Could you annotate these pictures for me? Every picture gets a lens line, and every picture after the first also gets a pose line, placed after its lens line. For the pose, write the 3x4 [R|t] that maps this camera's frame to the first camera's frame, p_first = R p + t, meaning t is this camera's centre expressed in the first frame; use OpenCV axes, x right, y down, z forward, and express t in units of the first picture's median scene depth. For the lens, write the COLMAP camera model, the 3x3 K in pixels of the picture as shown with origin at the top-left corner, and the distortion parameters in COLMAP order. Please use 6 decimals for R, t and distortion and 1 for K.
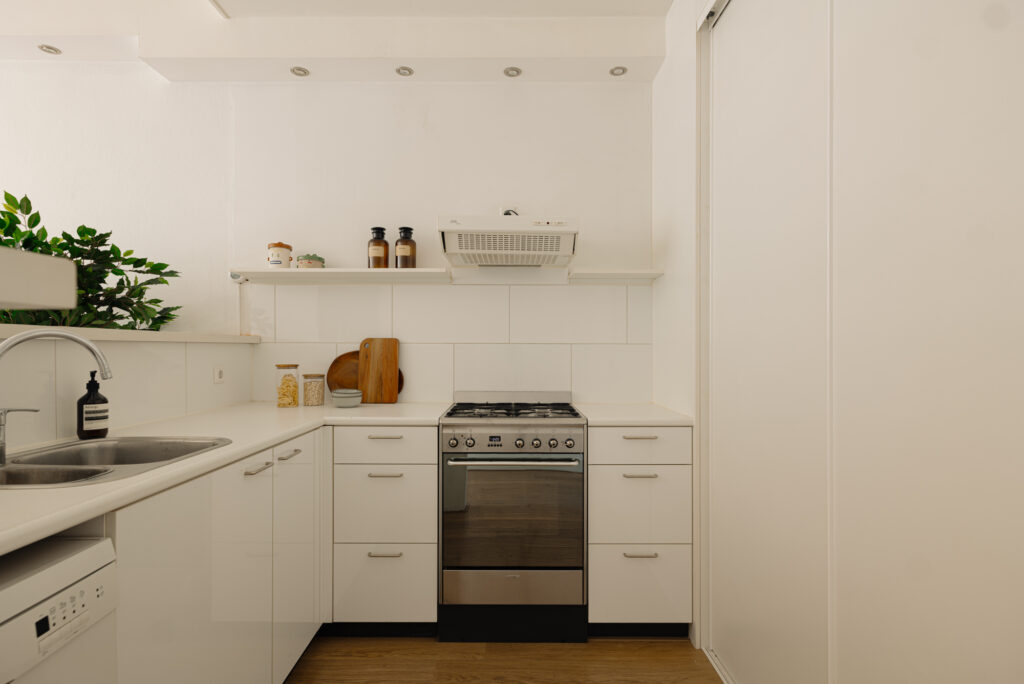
lens RADIAL K [[512.9, 0, 512.4], [0, 512.9, 353.2], [0, 0, 1]] dist [0.002371, -0.000403]
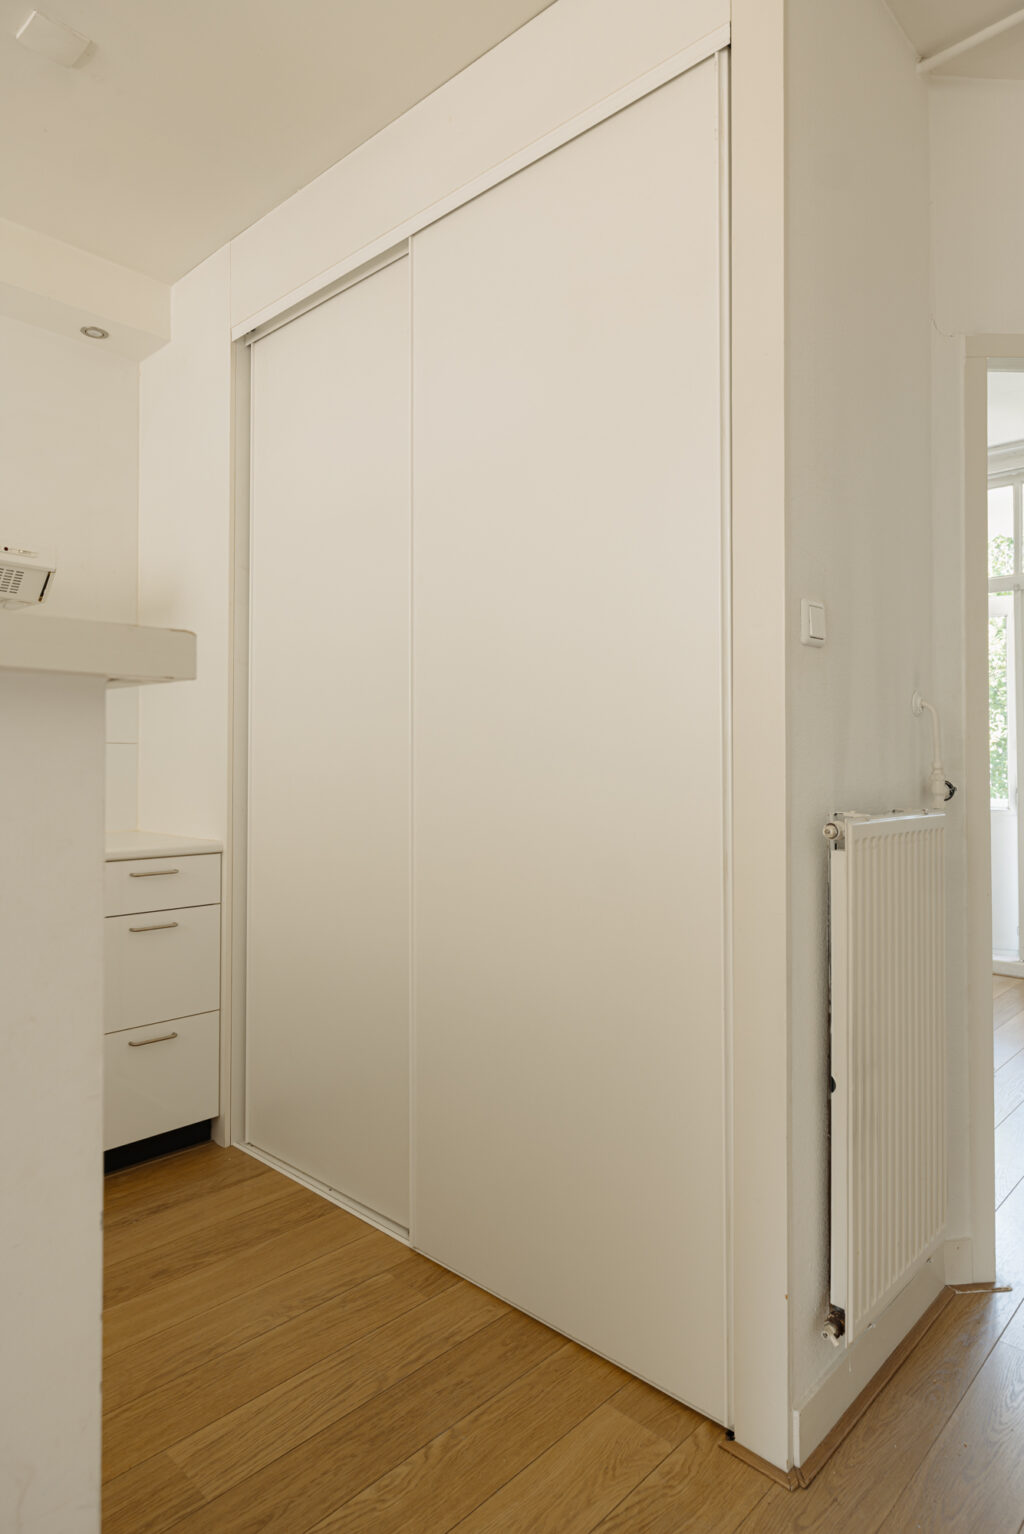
lens RADIAL K [[908.4, 0, 510.2], [0, 908.4, 740.7], [0, 0, 1]] dist [-0.000562, -0.000172]
pose [[0.681743, 0.018339, 0.731362, -0.330540], [0.002854, 0.999612, -0.027725, 0.015861], [-0.731586, 0.020988, 0.681426, -0.219512]]
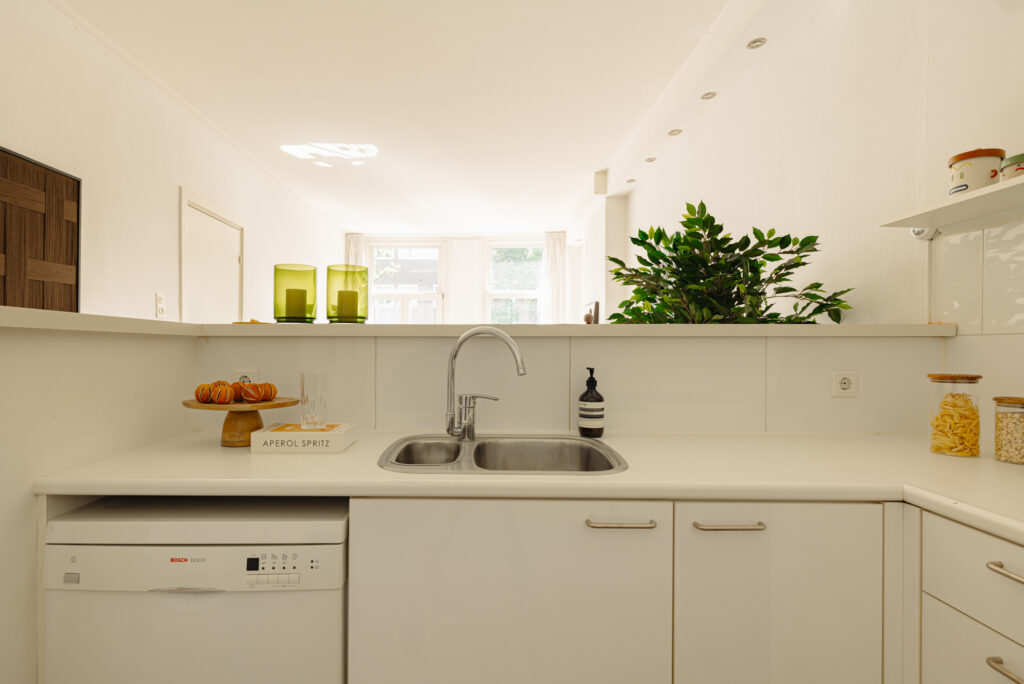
lens RADIAL K [[514.0, 0, 475.3], [0, 514.0, 347.1], [0, 0, 1]] dist [0.003079, 0.000252]
pose [[-0.019426, 0.000189, -0.999811, 0.124817], [-0.010186, 0.999948, 0.000387, -0.002147], [0.999759, 0.010192, -0.019423, 0.583010]]
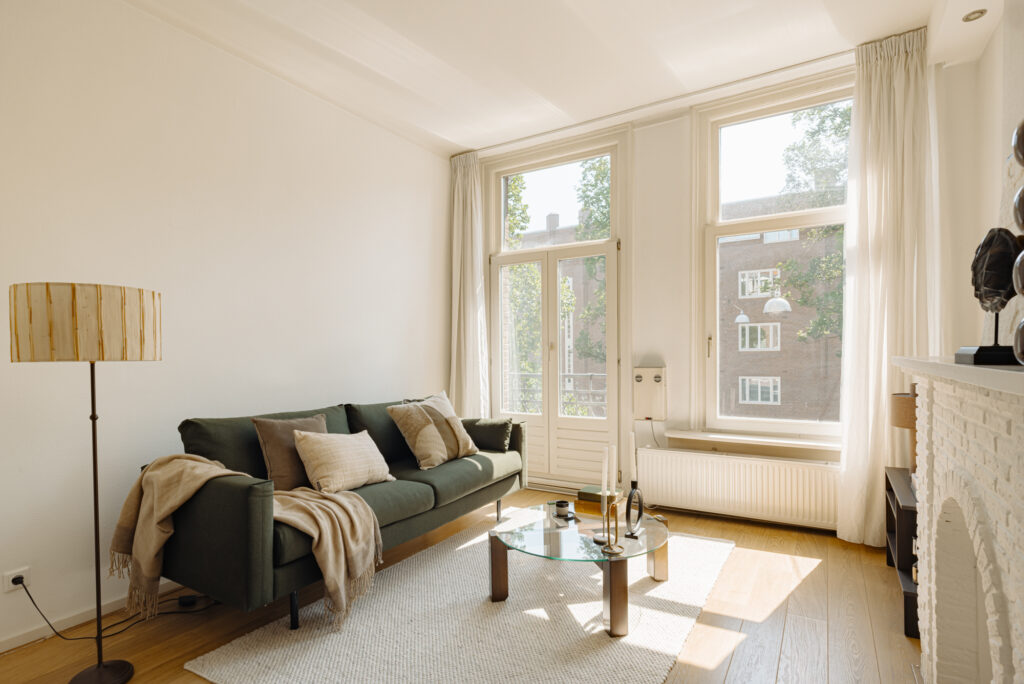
lens RADIAL K [[512.9, 0, 512.4], [0, 512.9, 353.2], [0, 0, 1]] dist [0.002371, -0.000403]
pose [[-0.515934, 0.011790, -0.856547, -1.792936], [0.006125, 0.999930, 0.010074, 0.004624], [0.856607, -0.000049, -0.515970, 0.907707]]
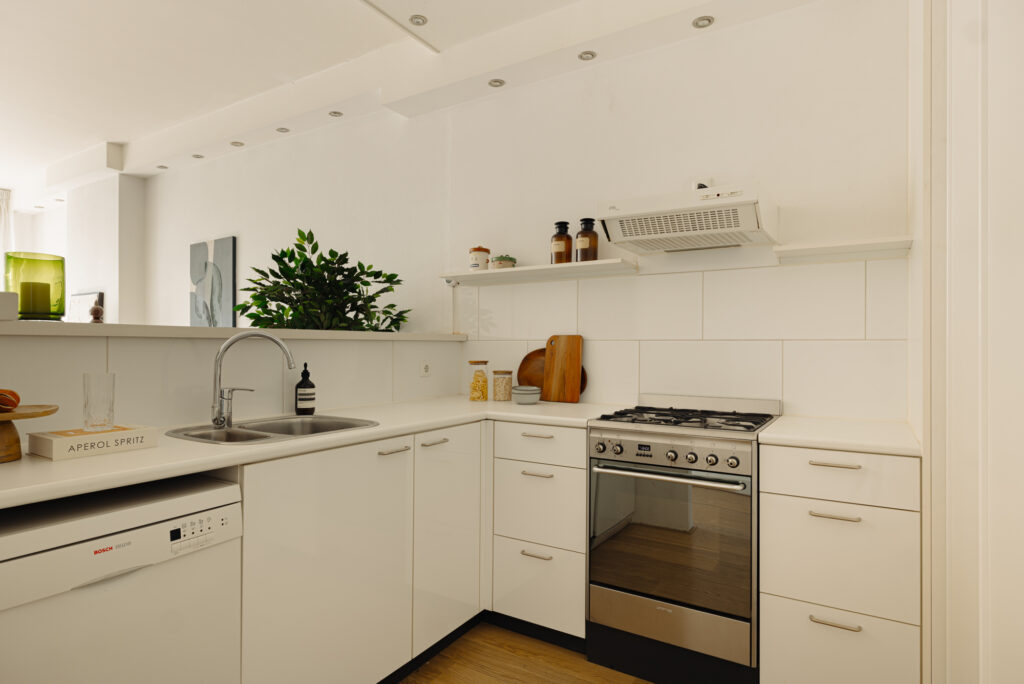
lens RADIAL K [[564.8, 0, 515.3], [0, 564.8, 344.6], [0, 0, 1]] dist [-0.001026, -0.000162]
pose [[0.847686, -0.001060, -0.530497, 0.282676], [-0.005731, 0.999921, -0.011157, 0.001310], [0.530467, 0.012498, 0.847614, 0.053969]]
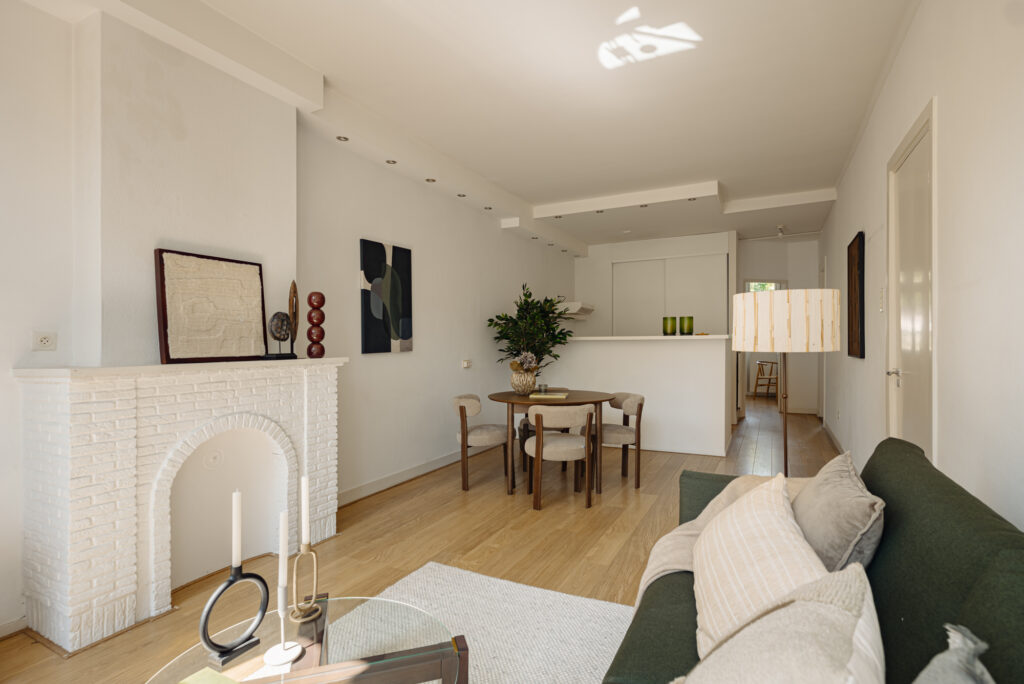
lens RADIAL K [[503.4, 0, 540.9], [0, 503.4, 342.3], [0, 0, 1]] dist [-0.000180, 0.000119]
pose [[0.421626, -0.003177, 0.906764, -3.317199], [0.020455, 0.999773, -0.006008, -0.000583], [-0.906539, 0.021081, 0.421595, -0.115651]]
